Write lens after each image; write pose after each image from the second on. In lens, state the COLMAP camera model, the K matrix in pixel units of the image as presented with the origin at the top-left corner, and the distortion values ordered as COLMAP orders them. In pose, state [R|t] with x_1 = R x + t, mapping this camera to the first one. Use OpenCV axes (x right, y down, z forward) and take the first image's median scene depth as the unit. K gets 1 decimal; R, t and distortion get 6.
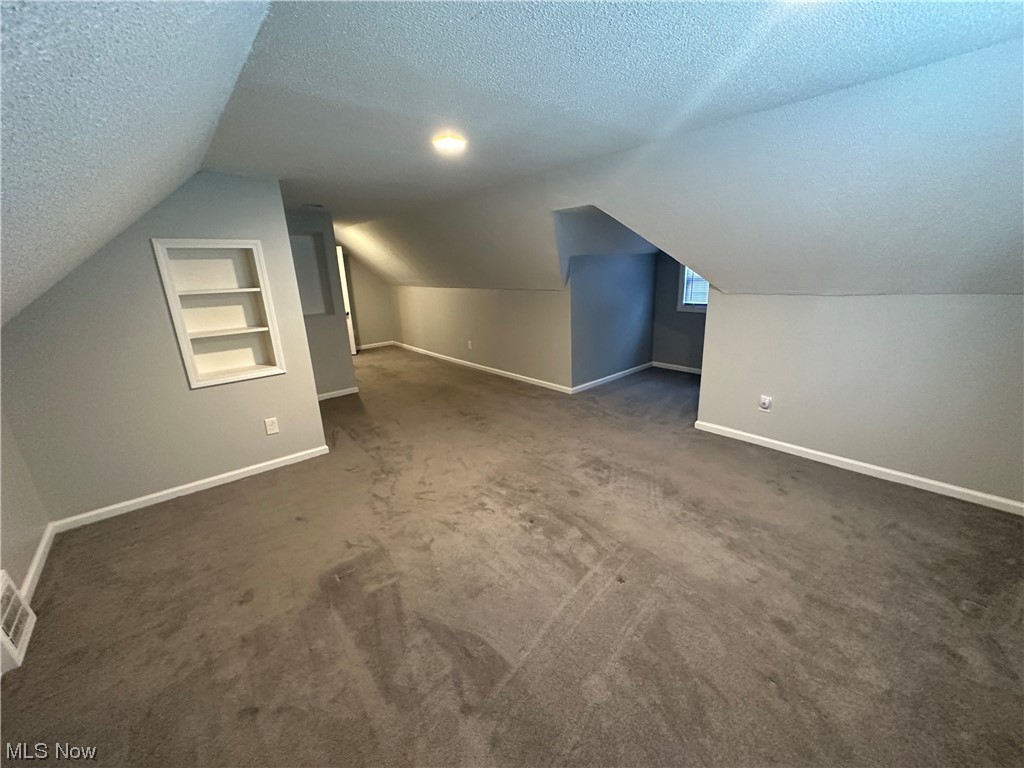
lens RADIAL K [[405.2, 0, 512.0], [0, 405.2, 384.0], [0, 0, 1]] dist [0.000050, 0.000038]
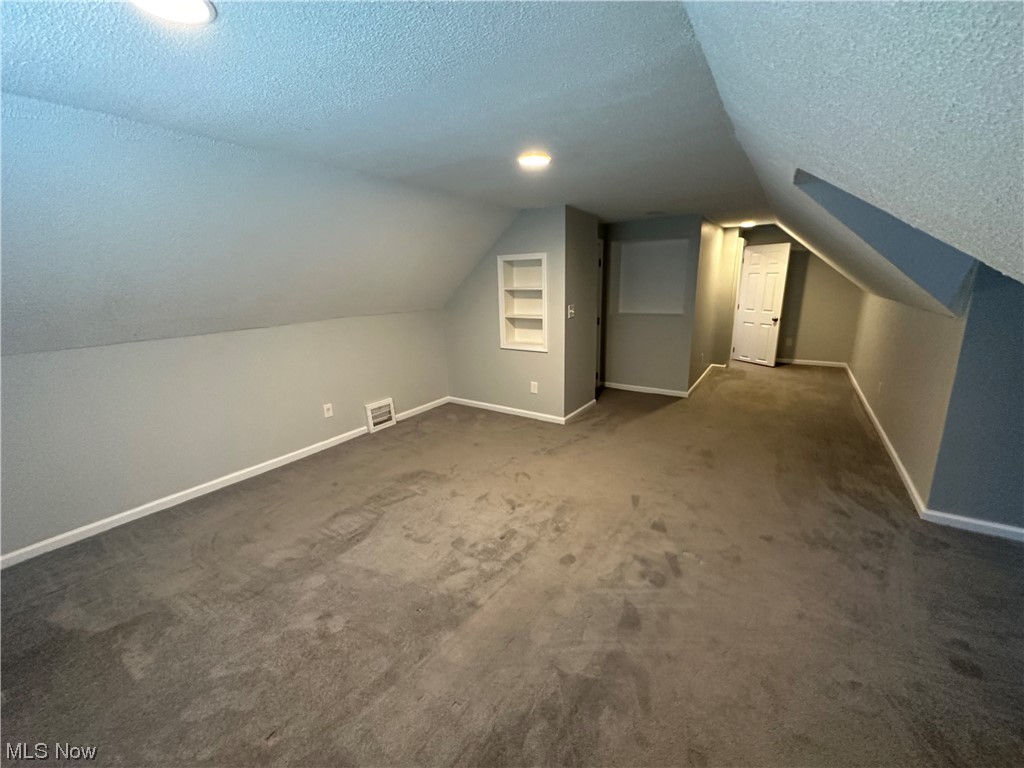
lens RADIAL K [[405.2, 0, 512.0], [0, 405.2, 384.0], [0, 0, 1]] dist [0.000050, 0.000038]
pose [[0.273278, 0.268148, -0.923805, 0.654966], [-0.253508, 0.946487, 0.199740, -0.164340], [0.927929, 0.179608, 0.326632, 0.480078]]
